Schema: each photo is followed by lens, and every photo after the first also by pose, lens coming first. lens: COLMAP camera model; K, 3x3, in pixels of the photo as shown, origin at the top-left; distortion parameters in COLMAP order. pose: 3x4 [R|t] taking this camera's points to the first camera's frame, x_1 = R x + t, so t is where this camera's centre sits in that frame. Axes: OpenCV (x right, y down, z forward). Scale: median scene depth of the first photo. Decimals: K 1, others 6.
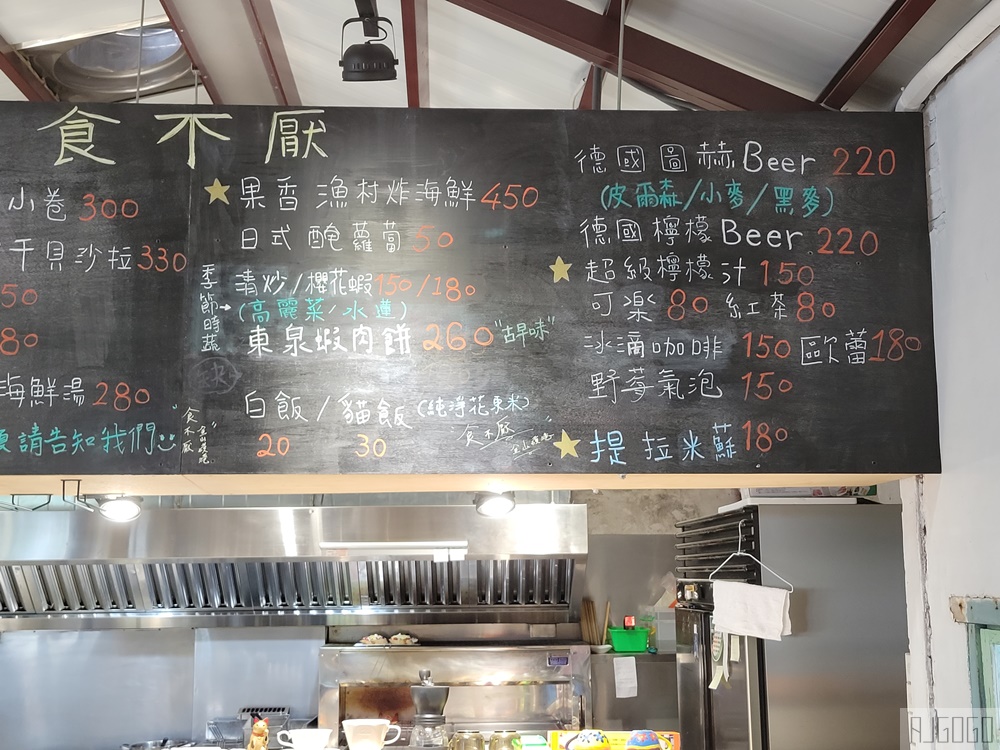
lens RADIAL K [[1392.9, 0, 500.0], [0, 1392.9, 375.0], [0, 0, 1]] dist [0.043597, 0.062057]
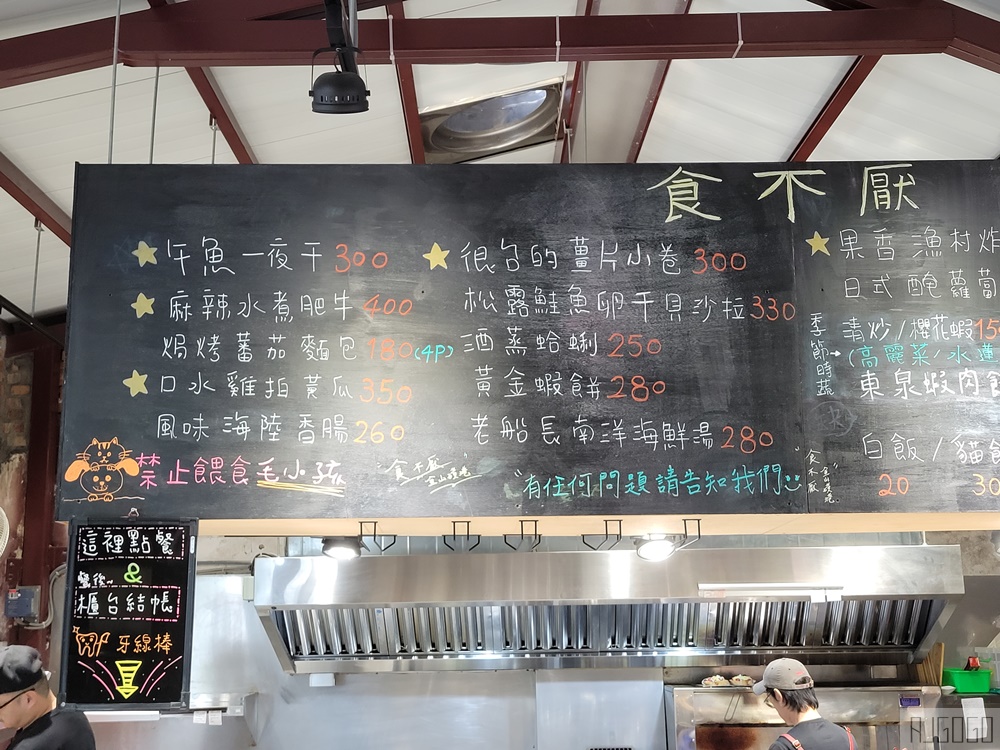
lens RADIAL K [[1392.9, 0, 500.0], [0, 1392.9, 375.0], [0, 0, 1]] dist [0.043597, 0.062057]
pose [[0.999270, -0.013145, -0.035884, -0.410285], [0.011922, 0.999348, -0.034085, 0.000440], [0.036308, 0.033632, 0.998775, -0.056350]]
